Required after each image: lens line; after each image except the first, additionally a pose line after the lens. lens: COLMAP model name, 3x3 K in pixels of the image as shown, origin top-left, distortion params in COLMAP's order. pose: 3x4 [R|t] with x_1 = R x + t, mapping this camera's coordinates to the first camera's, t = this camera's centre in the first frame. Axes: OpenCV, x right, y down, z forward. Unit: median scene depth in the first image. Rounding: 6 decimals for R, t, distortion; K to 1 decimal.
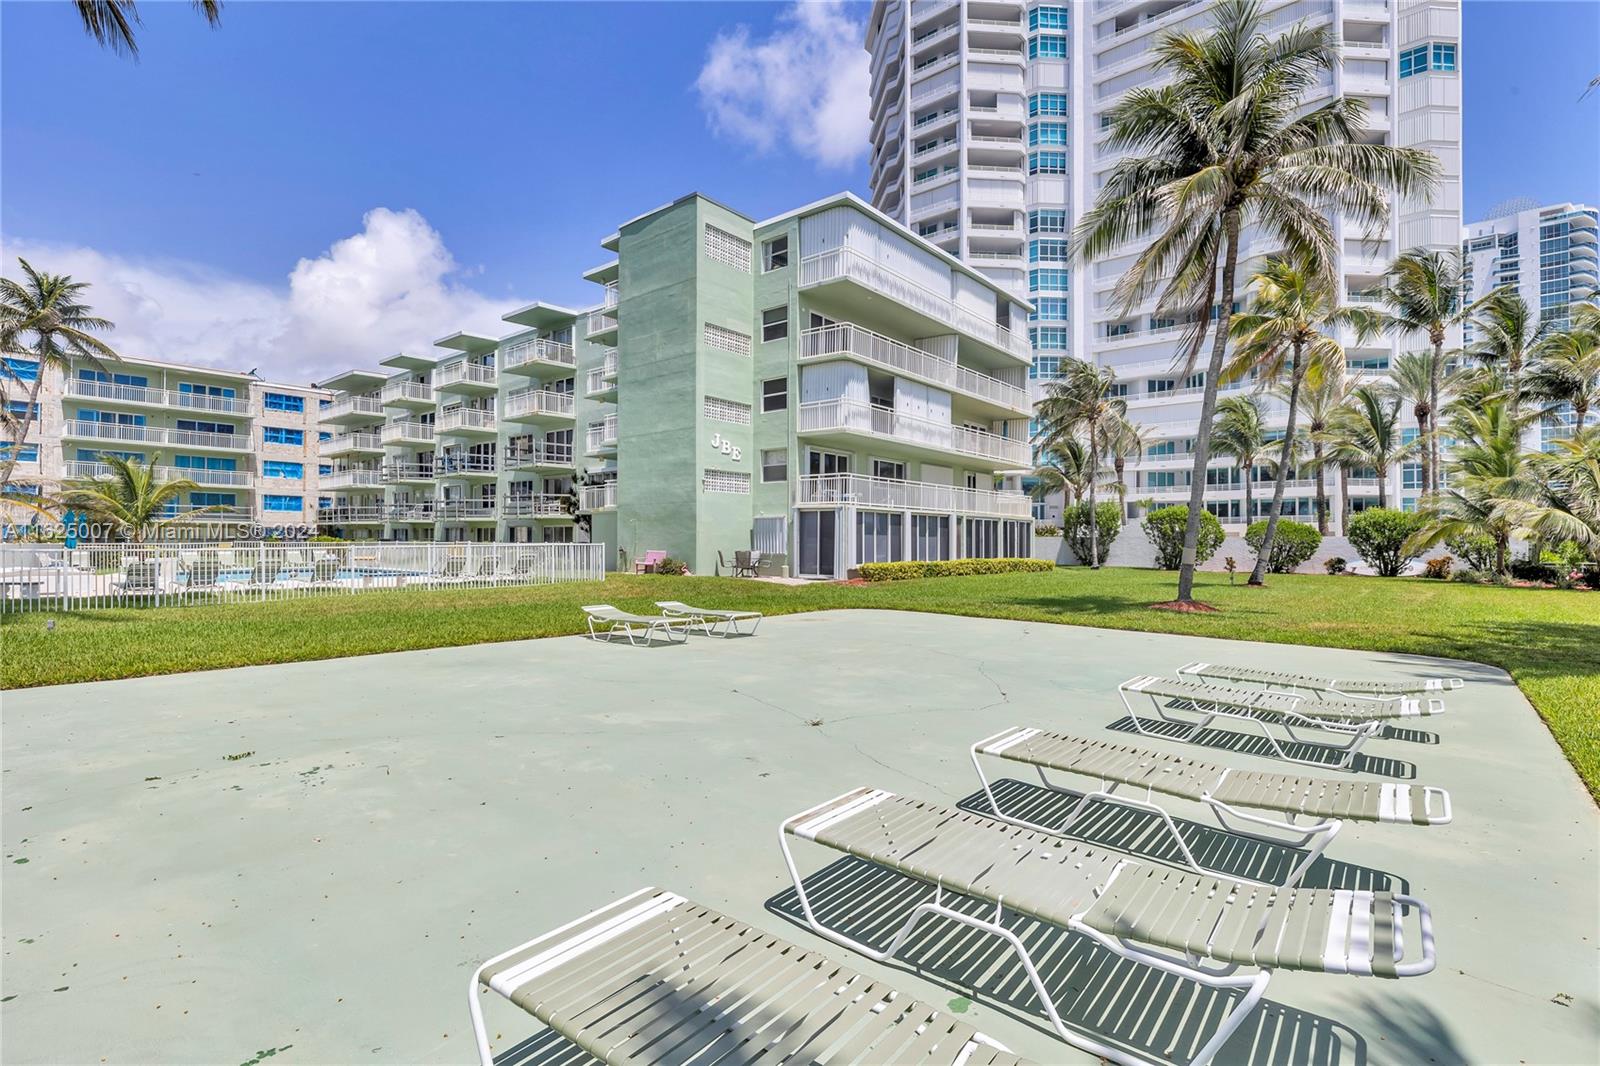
lens RADIAL K [[731.4, 0, 809.3], [0, 731.4, 536.9], [0, 0, 1]] dist [-0.001030, -0.000182]
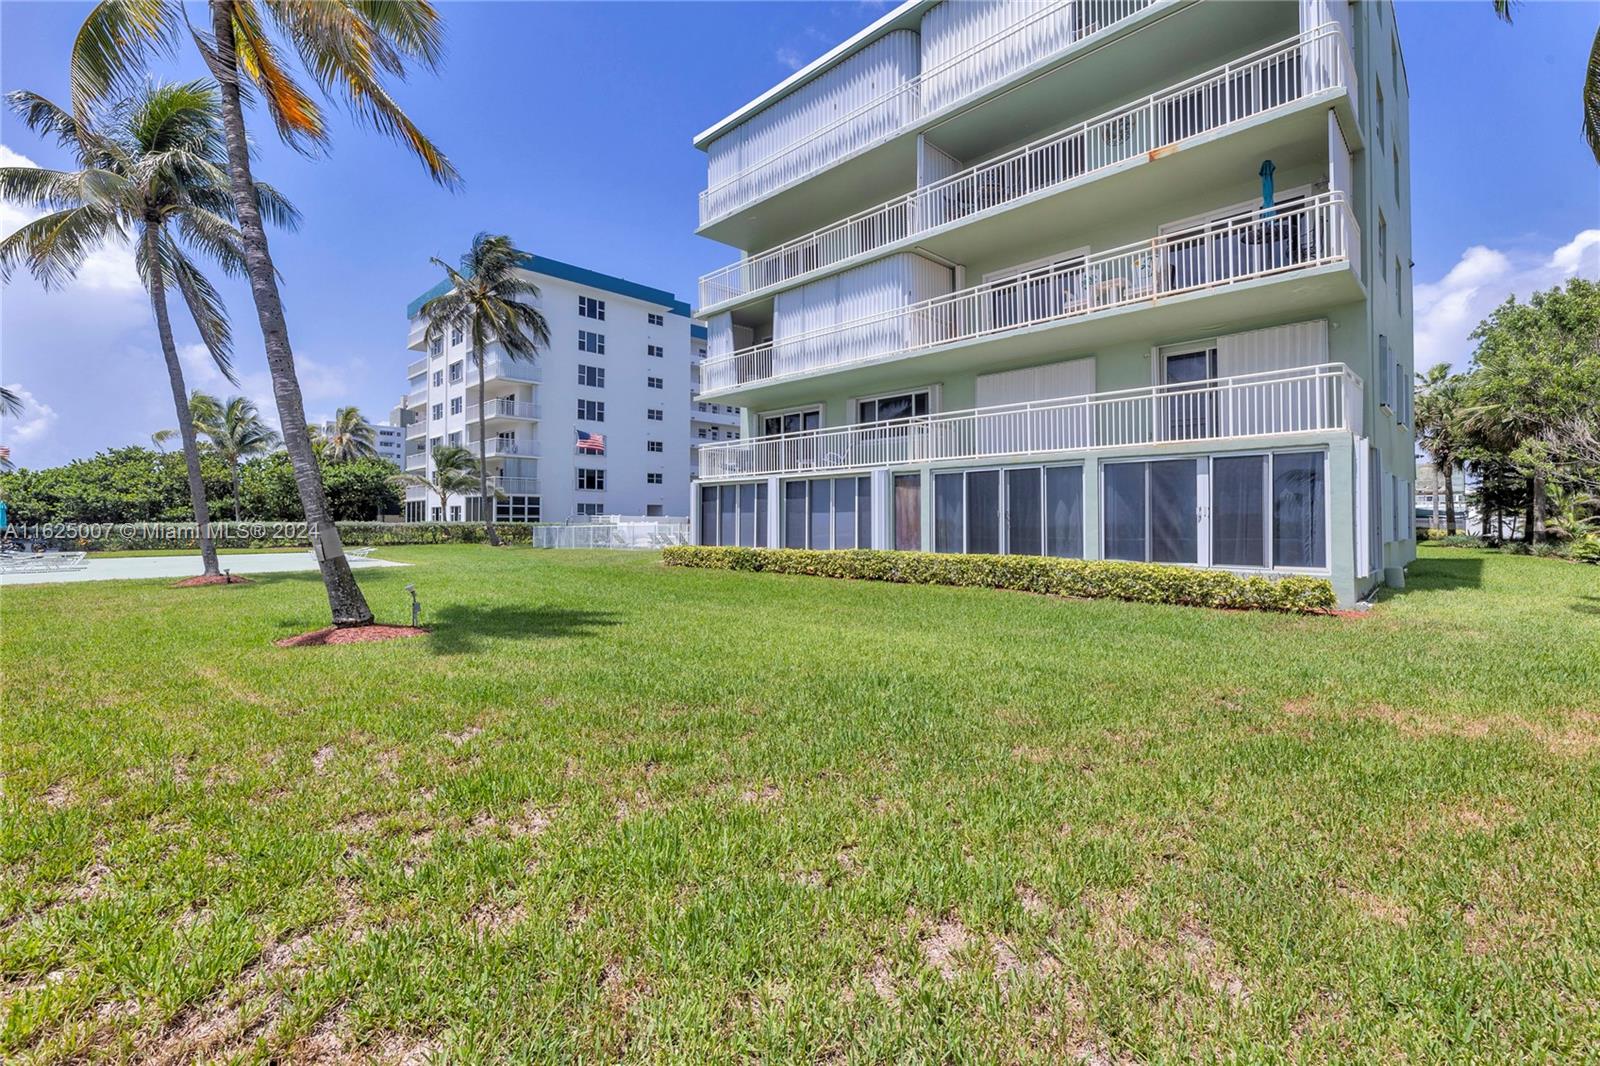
lens RADIAL K [[713.1, 0, 798.8], [0, 713.1, 513.2], [0, 0, 1]] dist [-0.000797, -0.000049]
pose [[-0.090214, -0.017649, -0.995766, 0.780776], [0.008815, 0.999790, -0.018519, 0.012575], [0.995883, -0.010448, -0.090040, 1.019837]]
